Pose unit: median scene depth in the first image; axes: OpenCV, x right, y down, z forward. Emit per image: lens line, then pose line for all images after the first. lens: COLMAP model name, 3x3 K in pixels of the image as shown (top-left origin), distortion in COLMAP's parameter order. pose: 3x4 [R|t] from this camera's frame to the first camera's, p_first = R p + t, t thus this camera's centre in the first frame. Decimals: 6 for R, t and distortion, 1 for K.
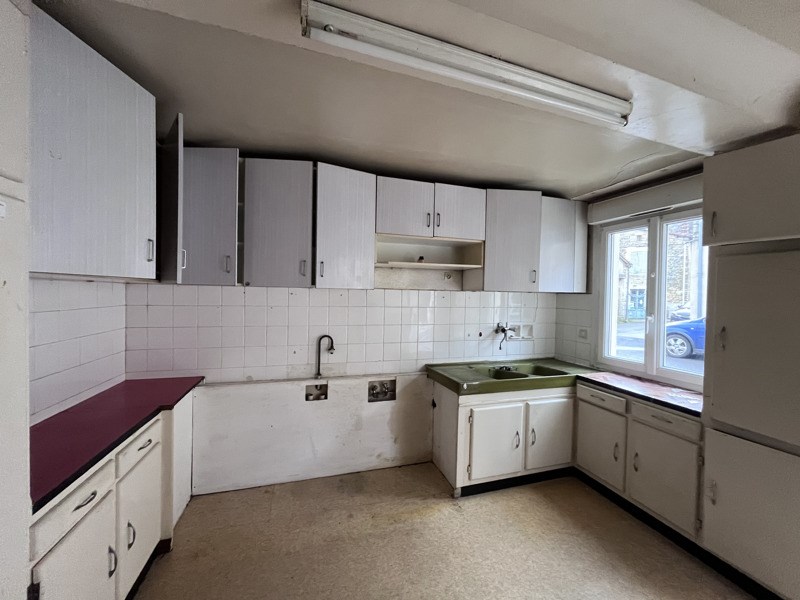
lens RADIAL K [[324.4, 0, 400.0], [0, 324.4, 300.0], [0, 0, 1]] dist [0.001314, 0.000128]
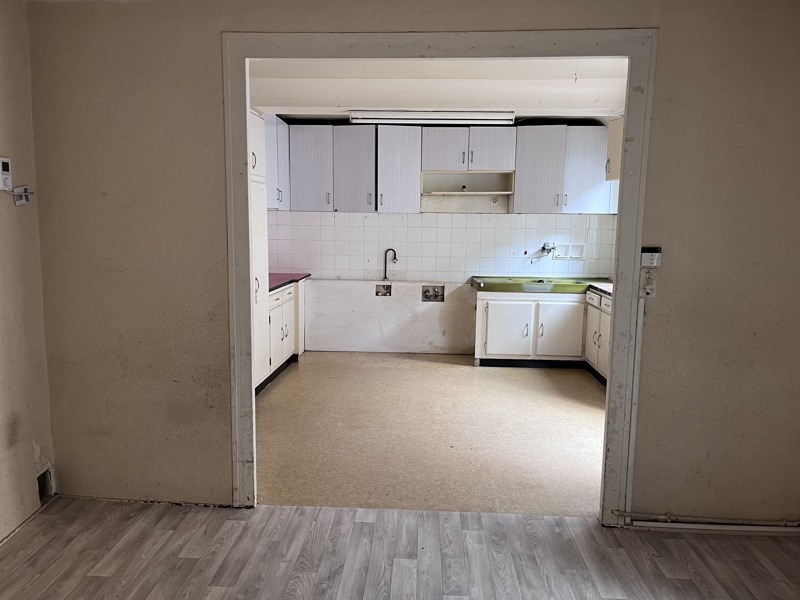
lens RADIAL K [[588.8, 0, 400.0], [0, 588.8, 300.0], [0, 0, 1]] dist [0.247856, 0.000216]
pose [[0.943932, 0.041784, -0.327486, 0.616837], [-0.004650, 0.993543, 0.113363, 0.043759], [0.330108, -0.105484, 0.938031, -1.297132]]
